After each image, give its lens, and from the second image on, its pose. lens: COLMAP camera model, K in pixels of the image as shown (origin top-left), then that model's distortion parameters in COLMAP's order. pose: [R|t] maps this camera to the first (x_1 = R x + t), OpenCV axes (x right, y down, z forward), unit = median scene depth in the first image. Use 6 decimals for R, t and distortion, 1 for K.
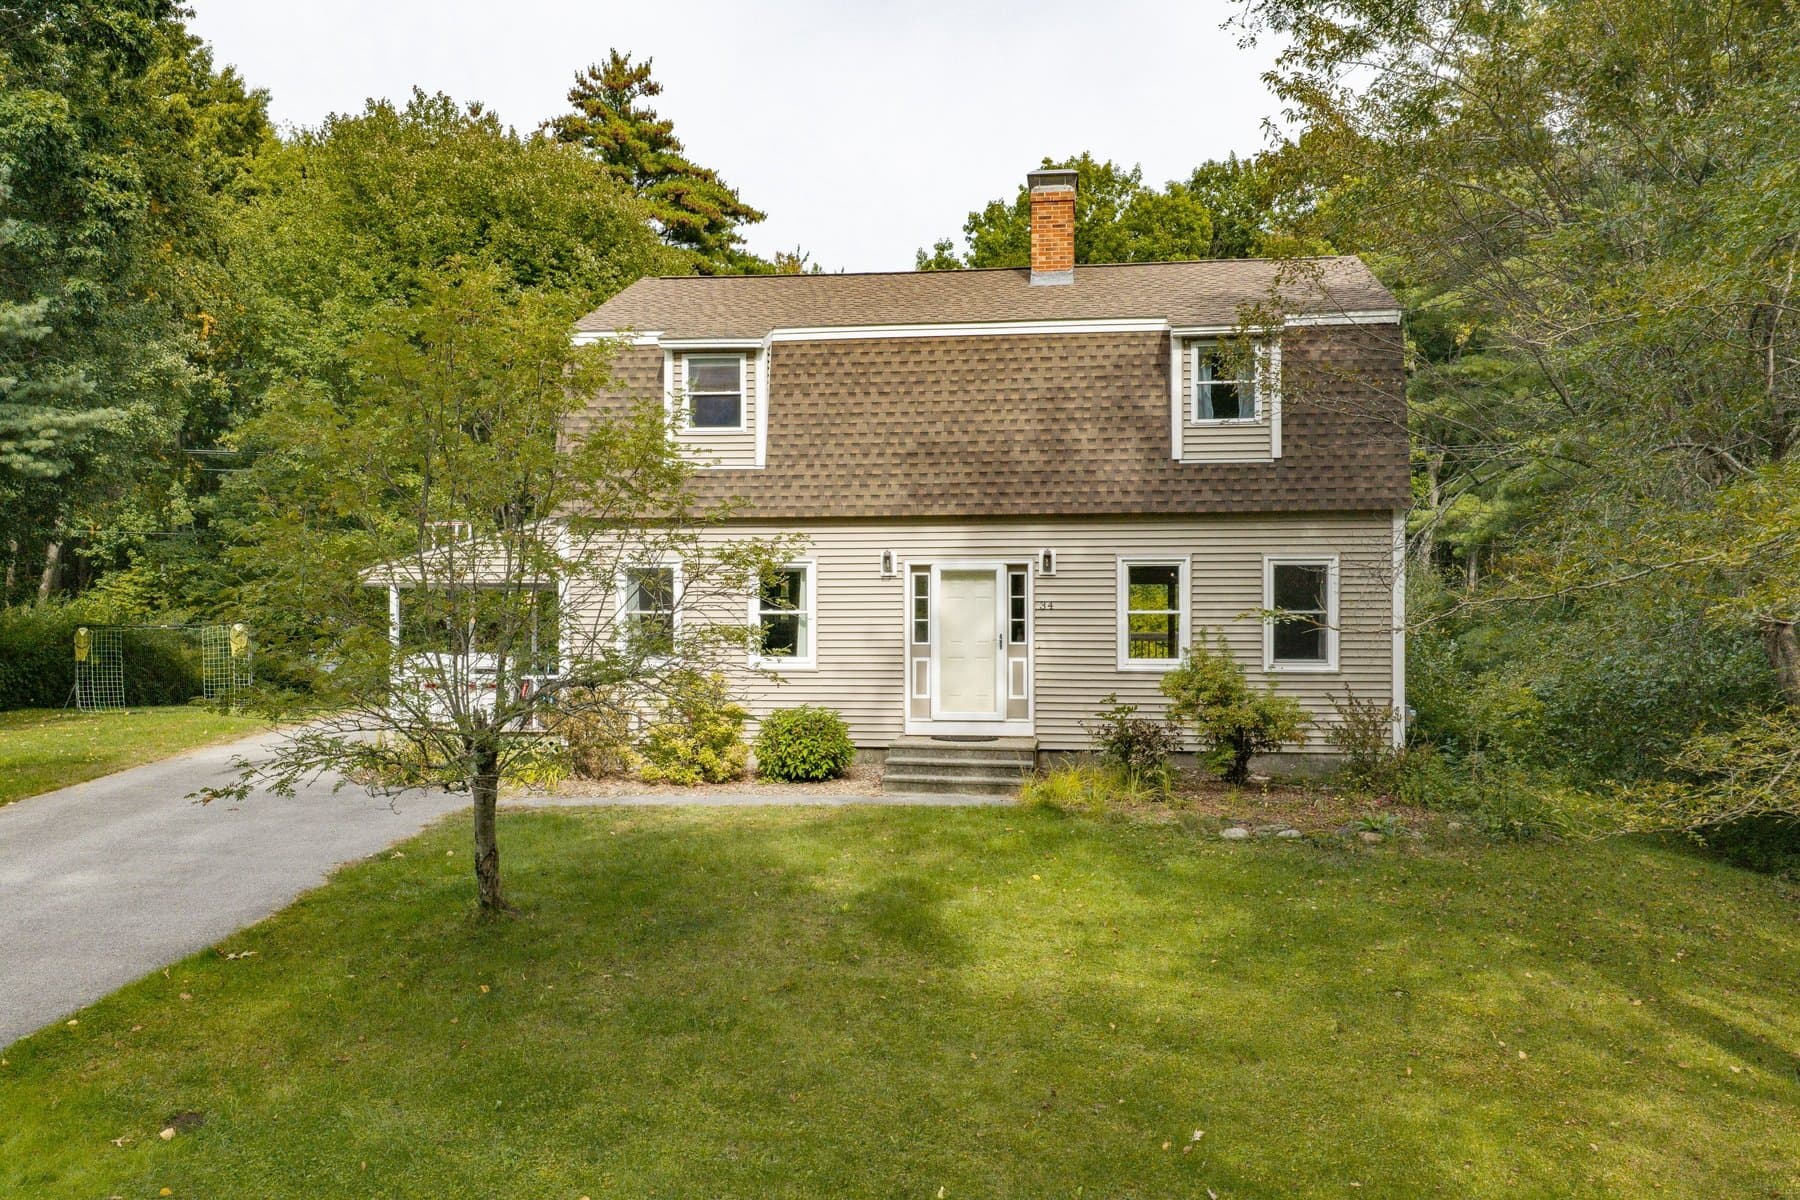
lens RADIAL K [[1598.6, 0, 900.0], [0, 1598.6, 600.0], [0, 0, 1]] dist [0.013604, -0.003584]
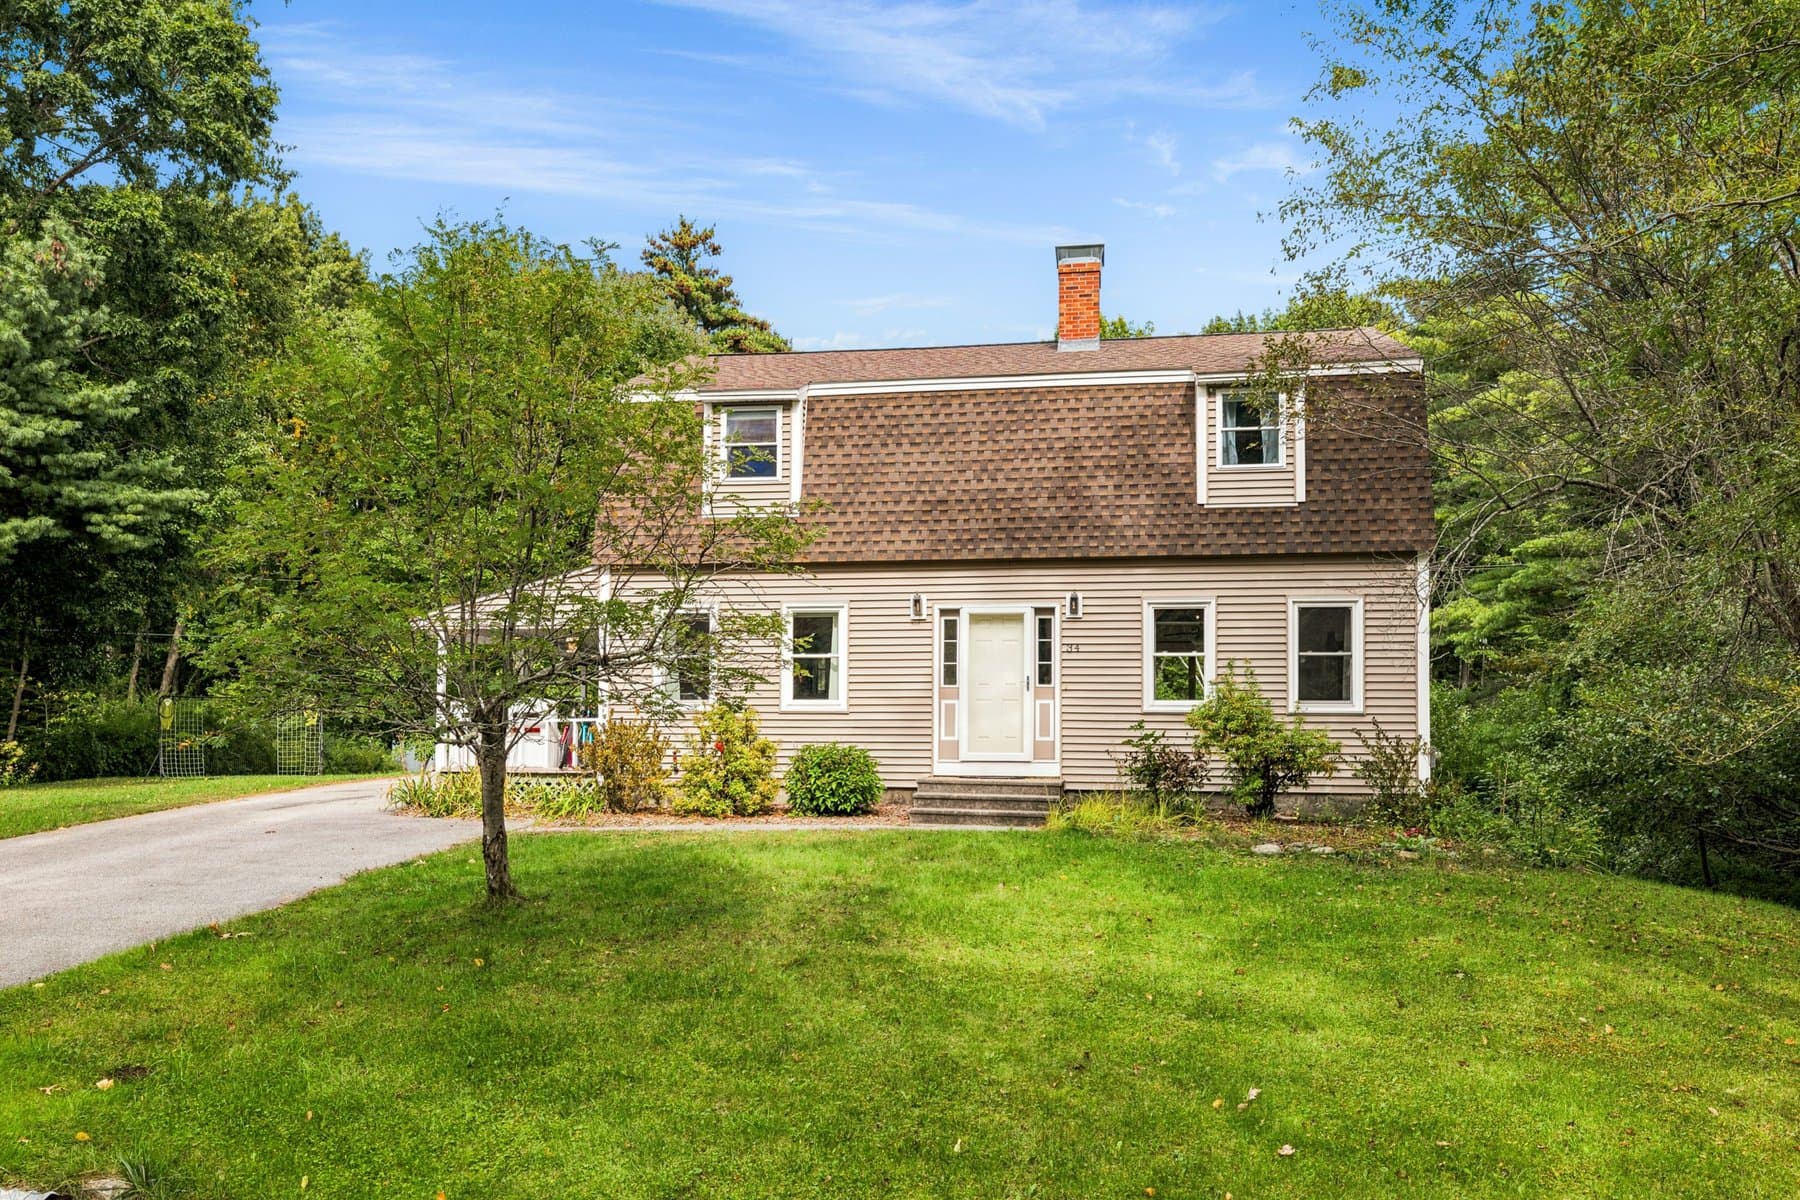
lens RADIAL K [[1434.1, 0, 901.2], [0, 1434.1, 670.4], [0, 0, 1]] dist [0.015297, -0.018730]
pose [[0.999664, 0.007086, -0.024915, 0.005149], [-0.008182, 0.998990, -0.044174, 0.060378], [0.024577, 0.044363, 0.998713, 0.087369]]
